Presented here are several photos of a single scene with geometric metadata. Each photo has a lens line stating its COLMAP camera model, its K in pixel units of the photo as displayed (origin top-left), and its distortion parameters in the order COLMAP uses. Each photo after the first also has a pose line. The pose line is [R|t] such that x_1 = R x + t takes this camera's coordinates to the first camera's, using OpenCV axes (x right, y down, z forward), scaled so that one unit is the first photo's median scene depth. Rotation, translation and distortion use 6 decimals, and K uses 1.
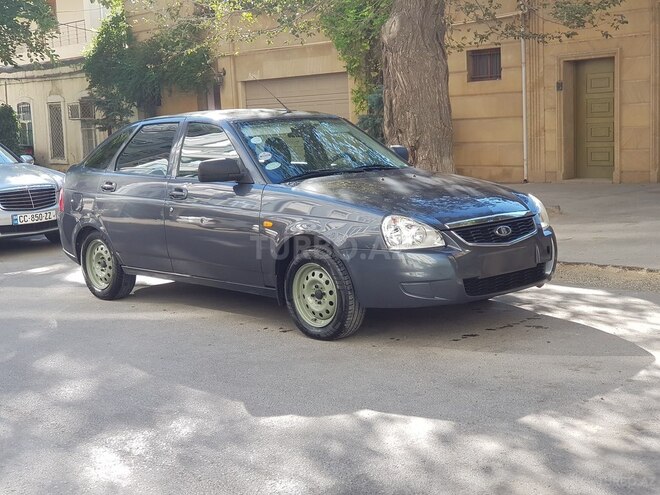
lens RADIAL K [[990.1, 0, 330.0], [0, 990.1, 247.5], [0, 0, 1]] dist [0.063805, -0.026096]
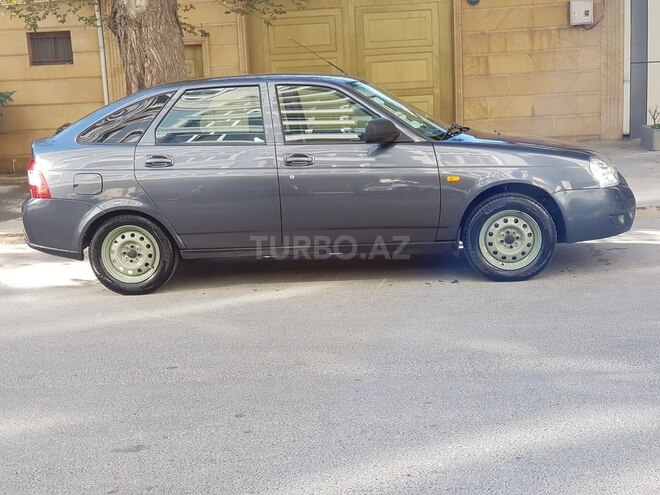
lens RADIAL K [[990.1, 0, 330.0], [0, 990.1, 247.5], [0, 0, 1]] dist [0.063805, -0.026096]
pose [[0.748650, -0.101136, 0.655206, -0.749420], [0.101959, 0.994102, 0.036947, -0.003050], [-0.655078, 0.039144, 0.754547, 0.274536]]
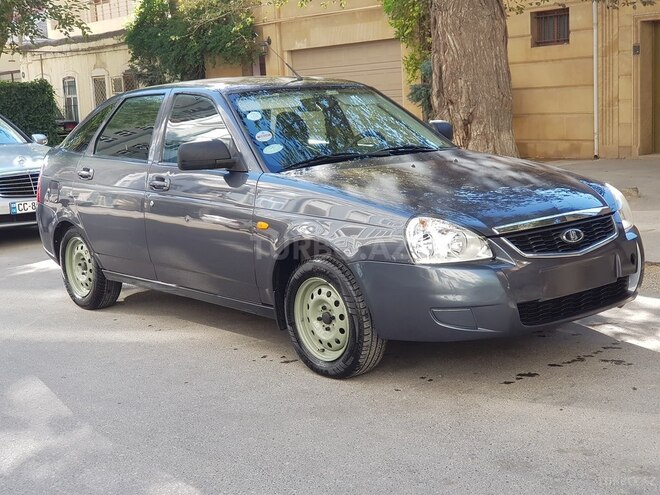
lens RADIAL K [[990.1, 0, 330.0], [0, 990.1, 247.5], [0, 0, 1]] dist [0.063805, -0.026096]
pose [[0.997957, 0.000063, -0.063887, 0.034660], [0.001685, 0.999625, 0.027315, -0.024293], [0.063865, -0.027367, 0.997583, 0.207295]]
